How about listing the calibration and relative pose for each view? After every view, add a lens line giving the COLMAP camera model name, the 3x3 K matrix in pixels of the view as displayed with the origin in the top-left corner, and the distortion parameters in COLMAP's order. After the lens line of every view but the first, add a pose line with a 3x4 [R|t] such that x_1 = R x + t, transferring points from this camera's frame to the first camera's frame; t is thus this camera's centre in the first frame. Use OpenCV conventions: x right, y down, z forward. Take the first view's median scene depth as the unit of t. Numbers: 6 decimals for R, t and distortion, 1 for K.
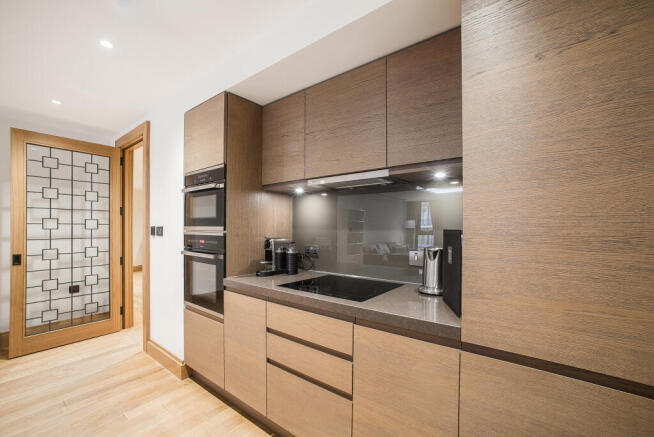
lens RADIAL K [[277.4, 0, 327.0], [0, 277.4, 218.5], [0, 0, 1]] dist [-0.001035, -0.000110]
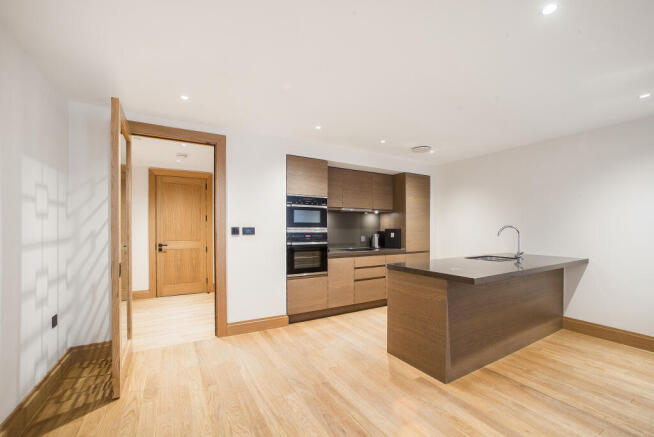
lens RADIAL K [[267.1, 0, 327.0], [0, 267.1, 218.5], [0, 0, 1]] dist [-0.032235, 0.000169]
pose [[0.374423, 0.036026, 0.926558, -1.852036], [-0.026591, 0.999251, -0.028107, 0.015191], [-0.926877, -0.014114, 0.375101, 0.232209]]
